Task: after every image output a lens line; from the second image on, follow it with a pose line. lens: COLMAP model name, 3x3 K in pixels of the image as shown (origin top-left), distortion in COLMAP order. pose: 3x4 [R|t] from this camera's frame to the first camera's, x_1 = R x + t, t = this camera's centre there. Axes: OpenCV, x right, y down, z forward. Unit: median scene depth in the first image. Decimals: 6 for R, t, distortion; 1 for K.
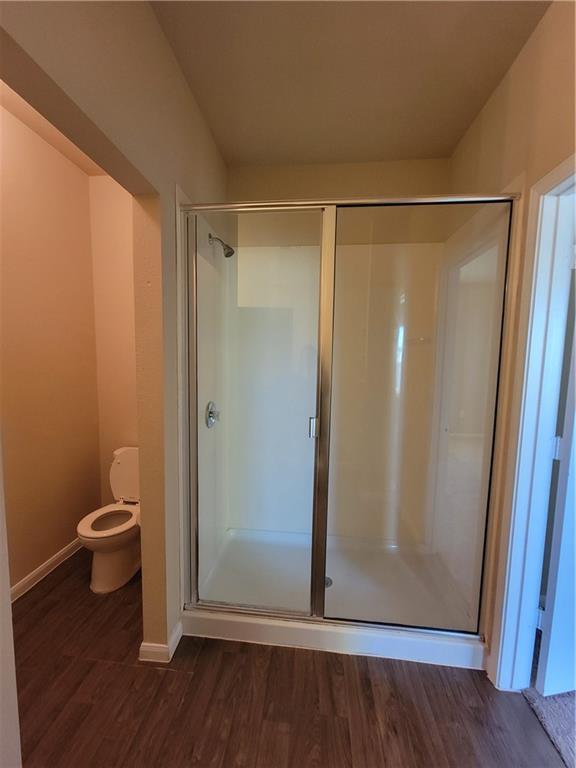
lens RADIAL K [[311.2, 0, 282.9], [0, 311.2, 387.2], [0, 0, 1]] dist [-0.002761, 0.000563]
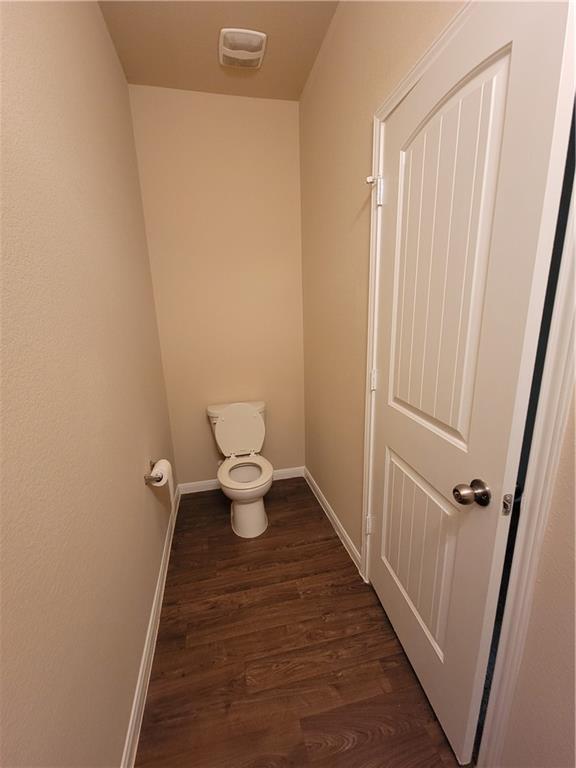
lens RADIAL K [[324.2, 0, 286.1], [0, 324.2, 379.8], [0, 0, 1]] dist [0.002496, 0.000472]
pose [[0.328343, 0.199631, -0.923222, 0.711798], [-0.050643, 0.979726, 0.193838, -0.028986], [0.943200, -0.016890, 0.331796, 0.414549]]
